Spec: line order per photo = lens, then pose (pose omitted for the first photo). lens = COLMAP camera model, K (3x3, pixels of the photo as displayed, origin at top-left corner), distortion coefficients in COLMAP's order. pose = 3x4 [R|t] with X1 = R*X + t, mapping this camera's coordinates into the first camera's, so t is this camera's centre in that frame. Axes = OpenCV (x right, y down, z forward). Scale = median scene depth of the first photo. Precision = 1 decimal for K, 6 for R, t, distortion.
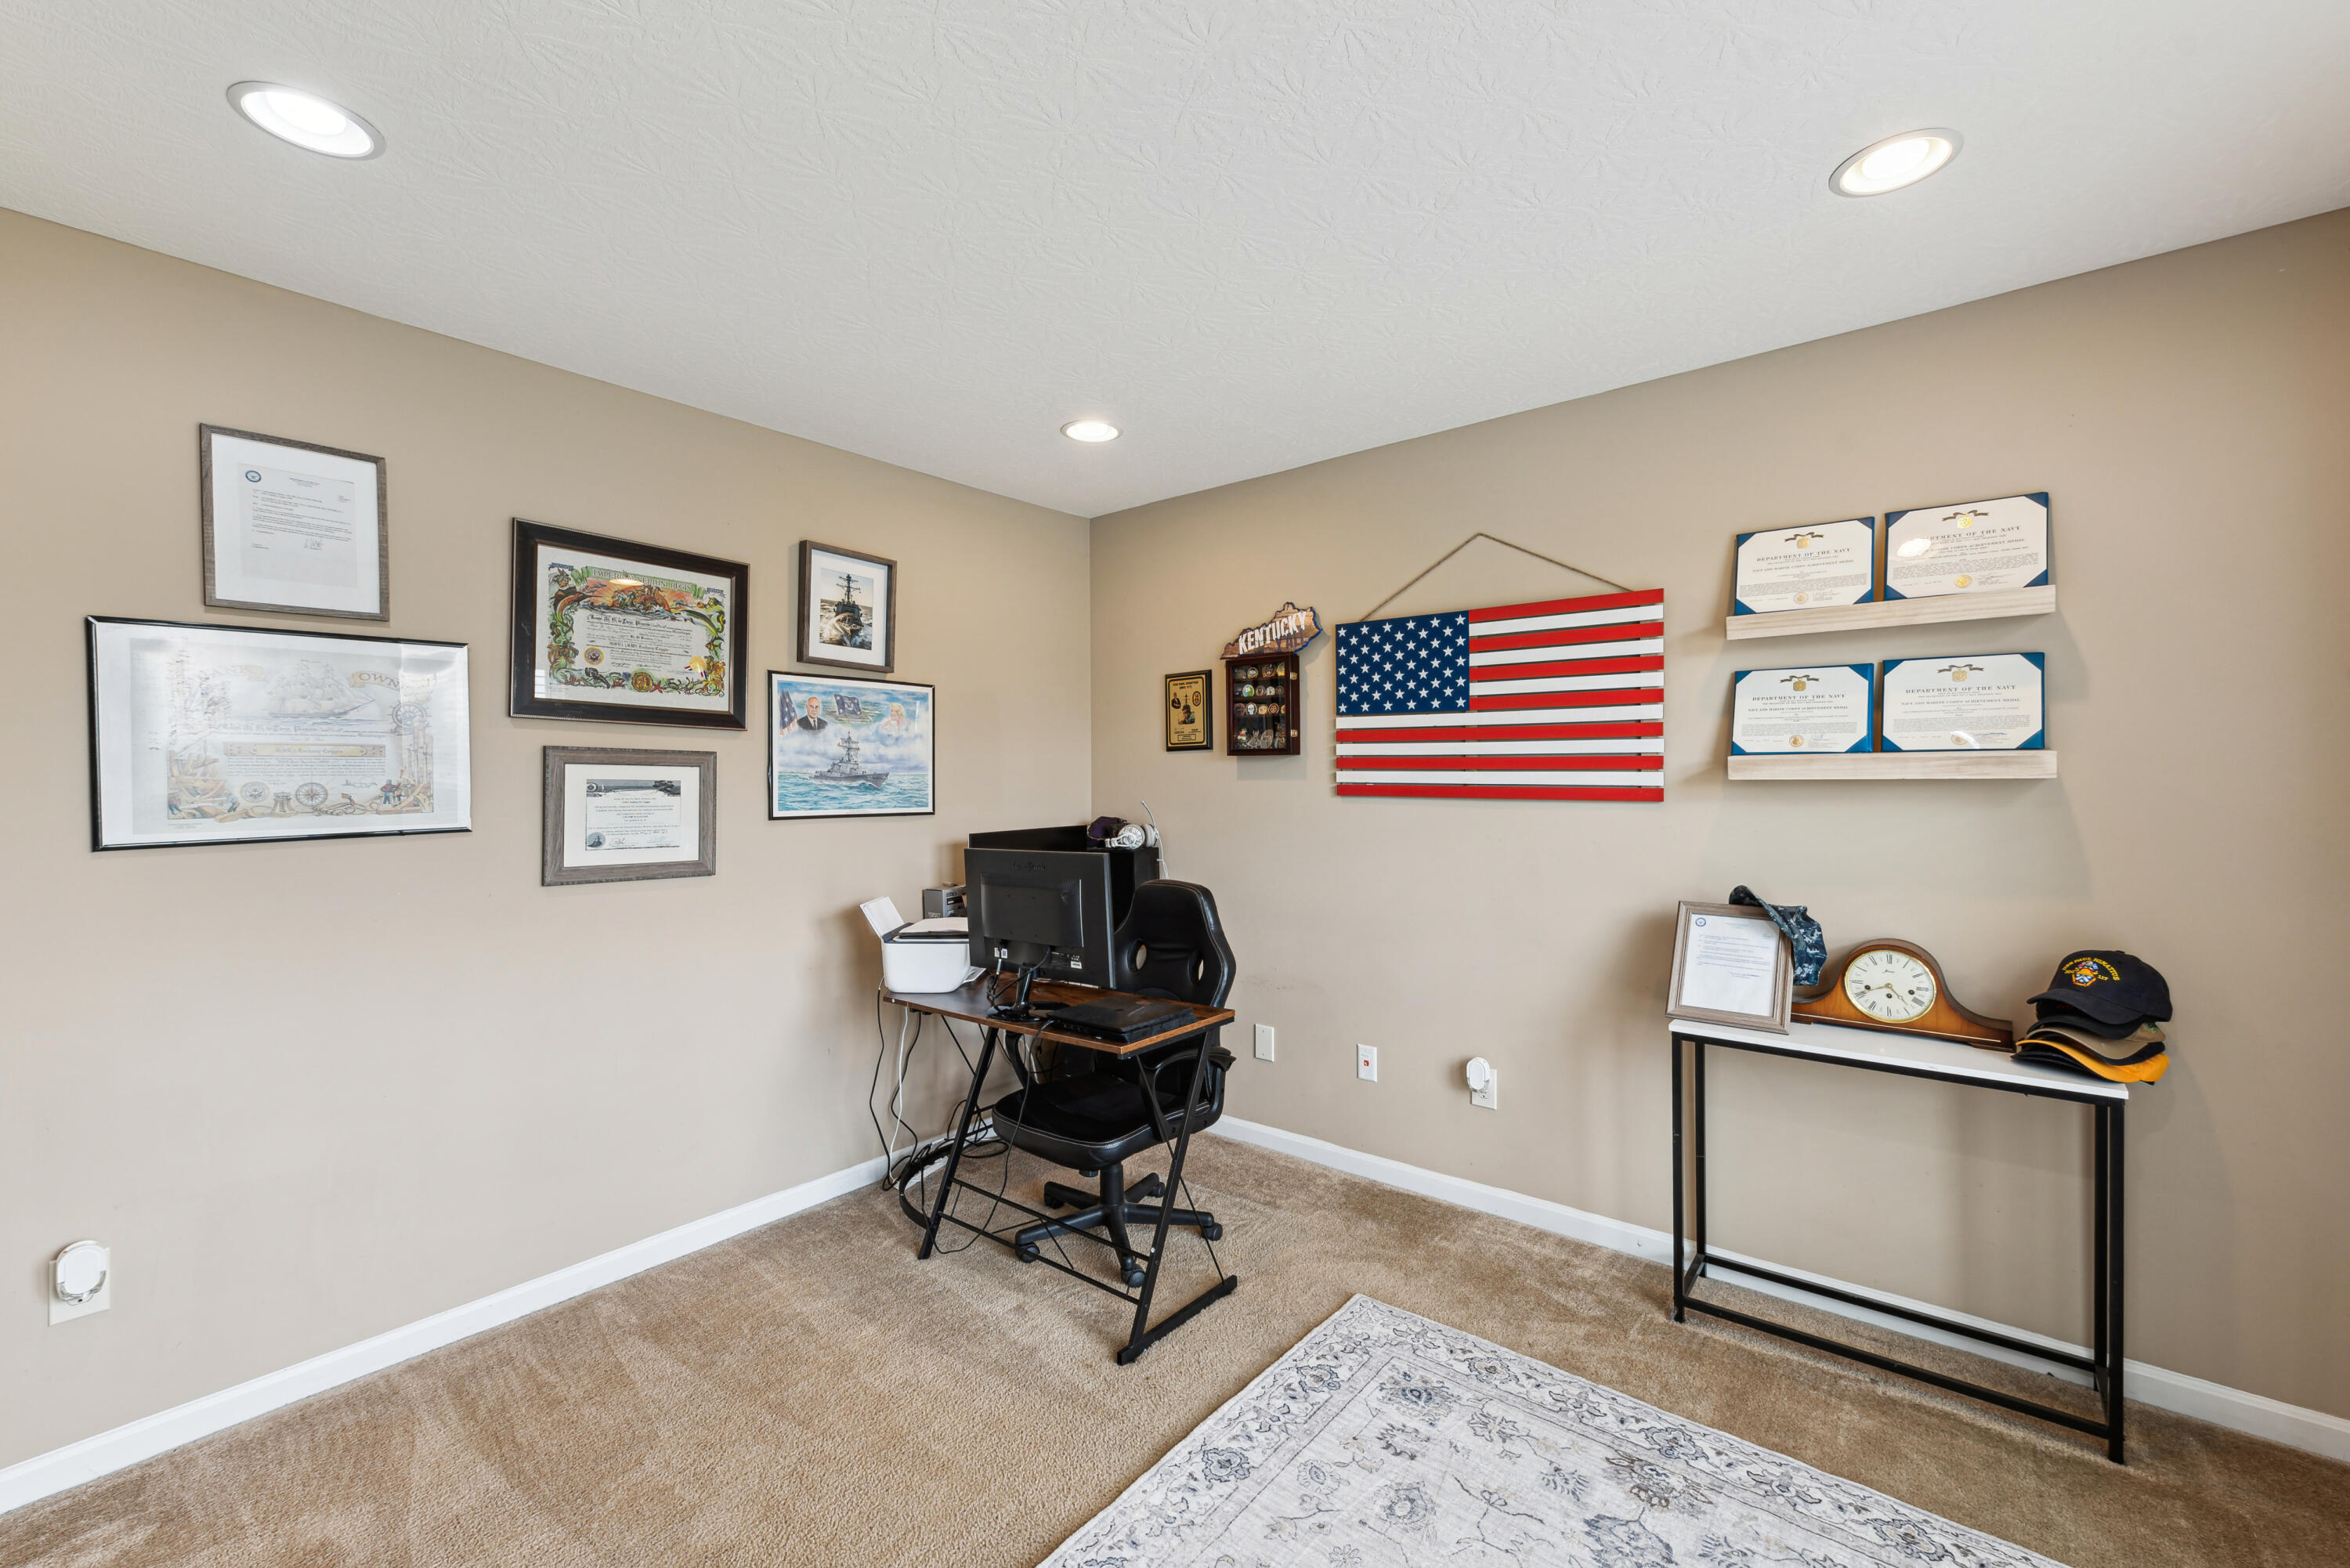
lens RADIAL K [[953.9, 0, 1166.4], [0, 953.9, 778.7], [0, 0, 1]] dist [0.012545, -0.000421]
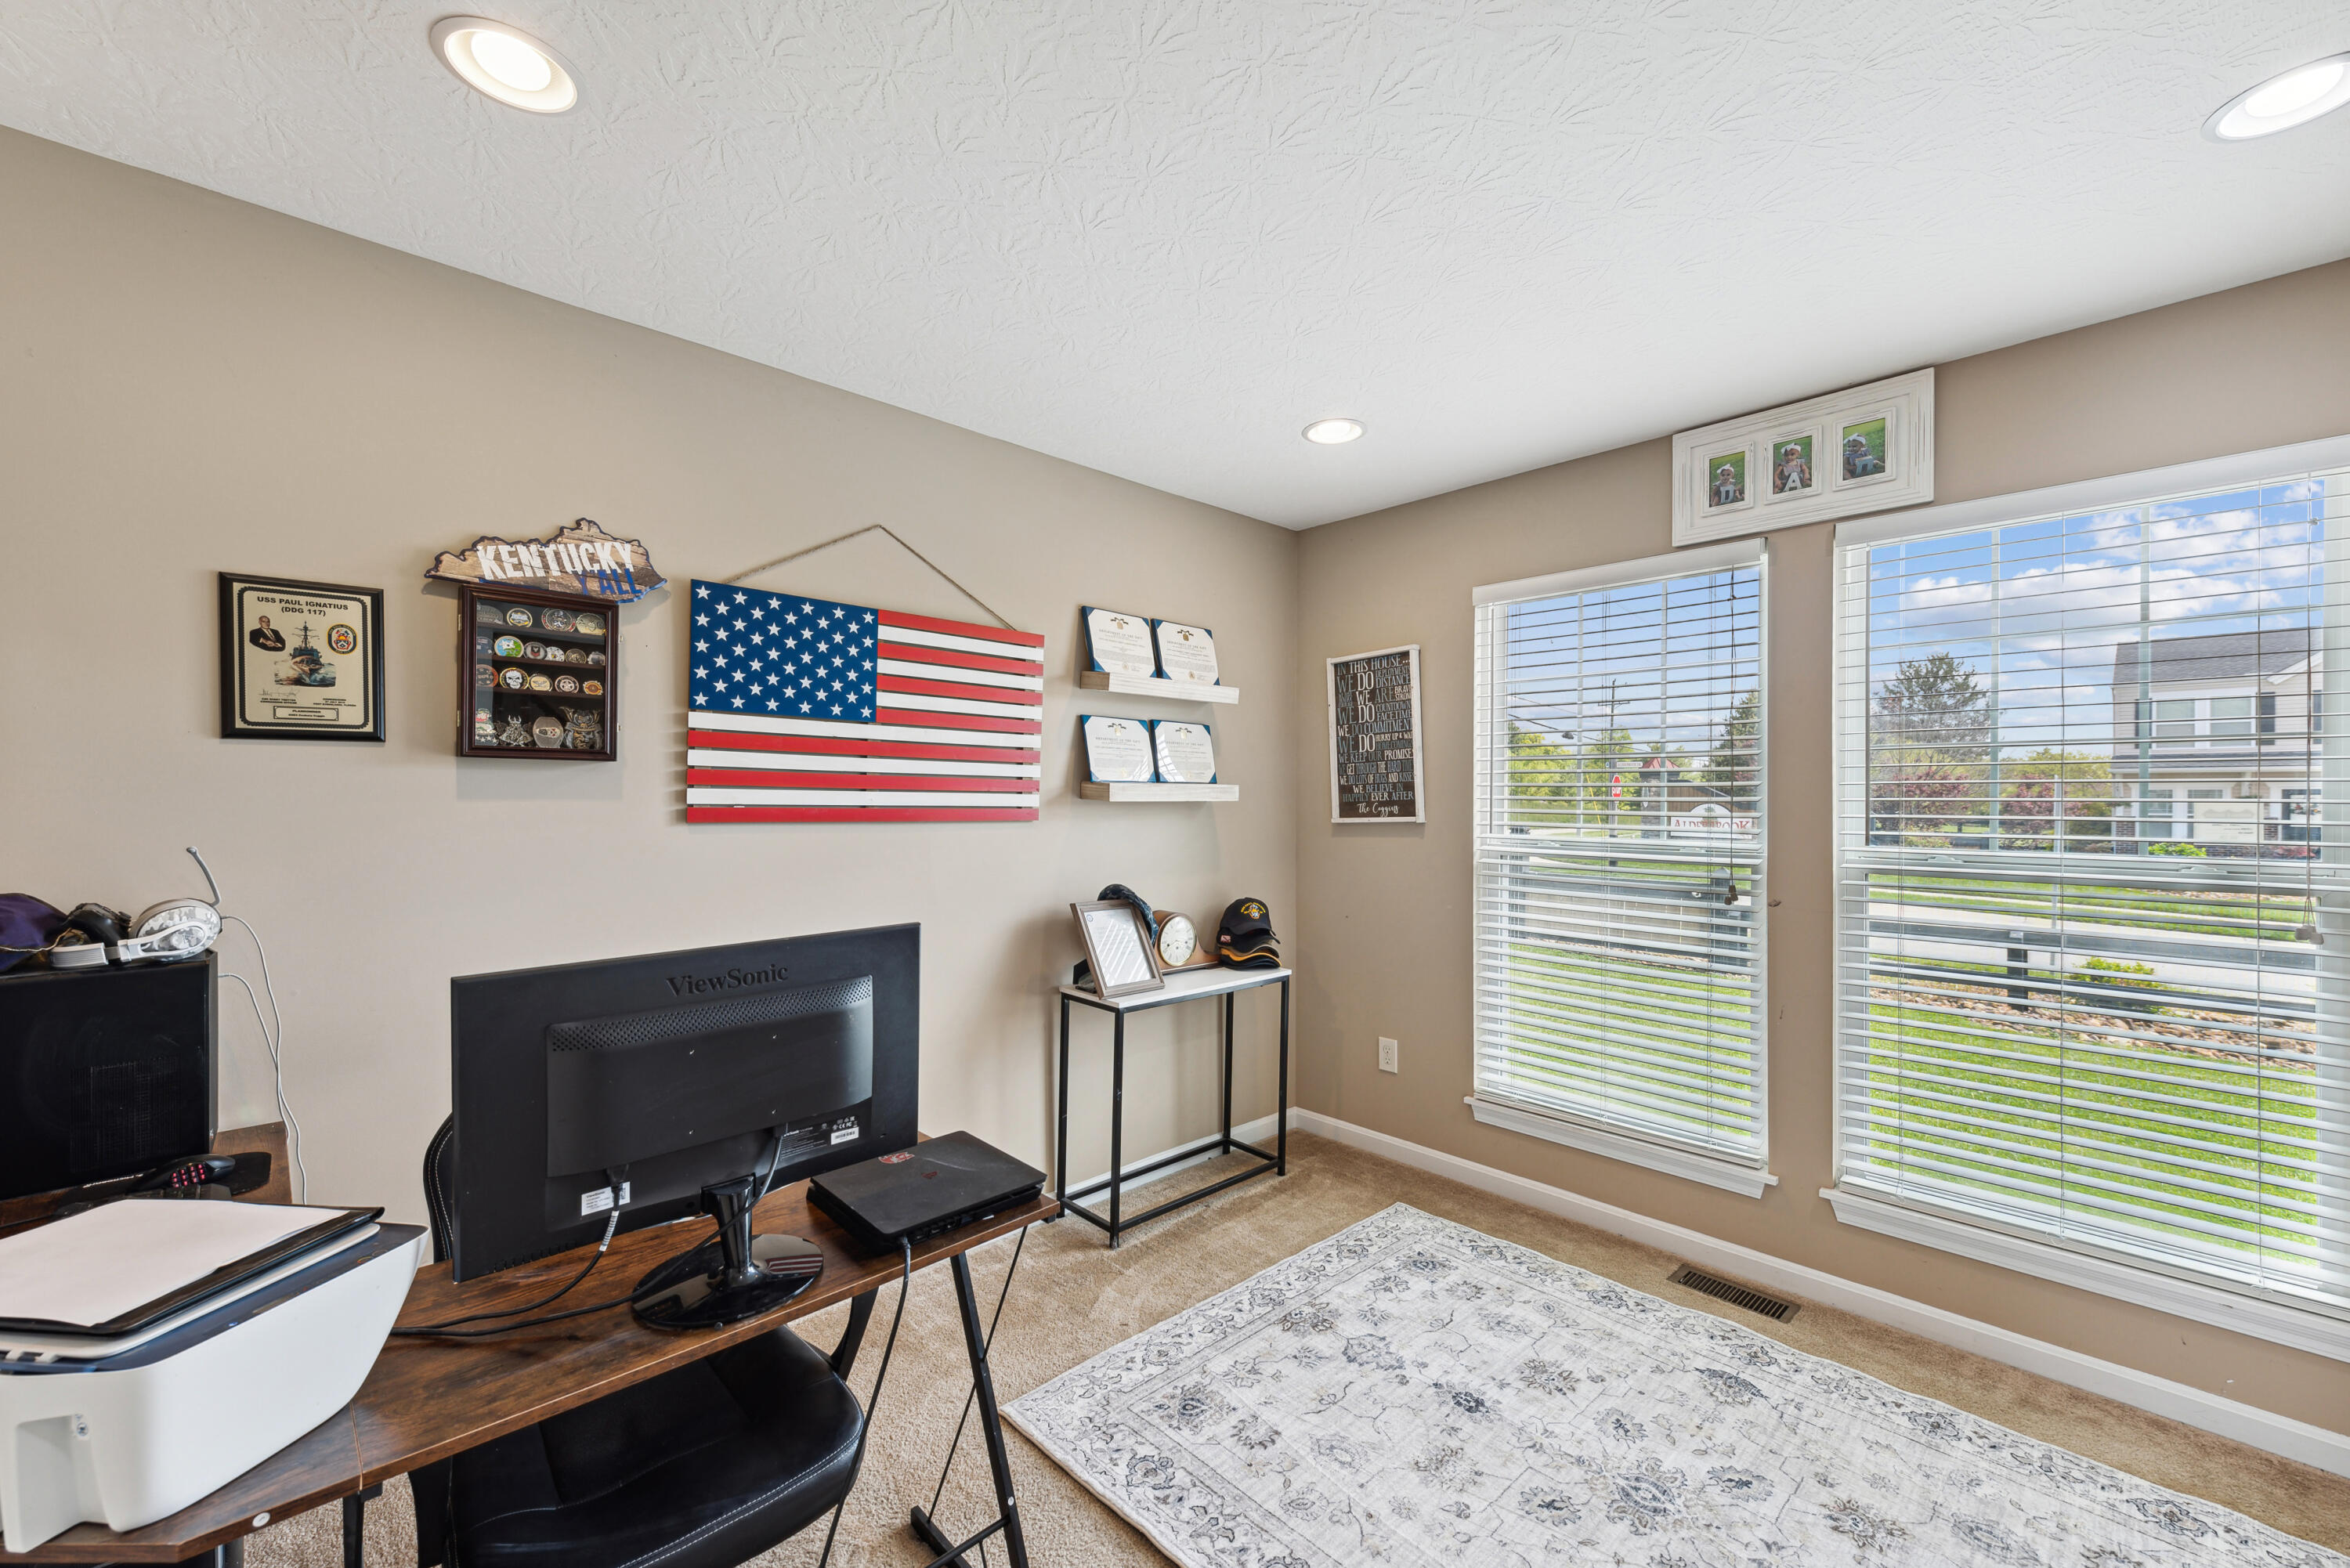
lens RADIAL K [[953.9, 0, 1166.4], [0, 953.9, 778.7], [0, 0, 1]] dist [0.012545, -0.000421]
pose [[0.114589, 0.009855, 0.993364, -0.483747], [-0.018953, 0.999790, -0.007733, -0.016102], [-0.993232, -0.017941, 0.114752, 0.575457]]
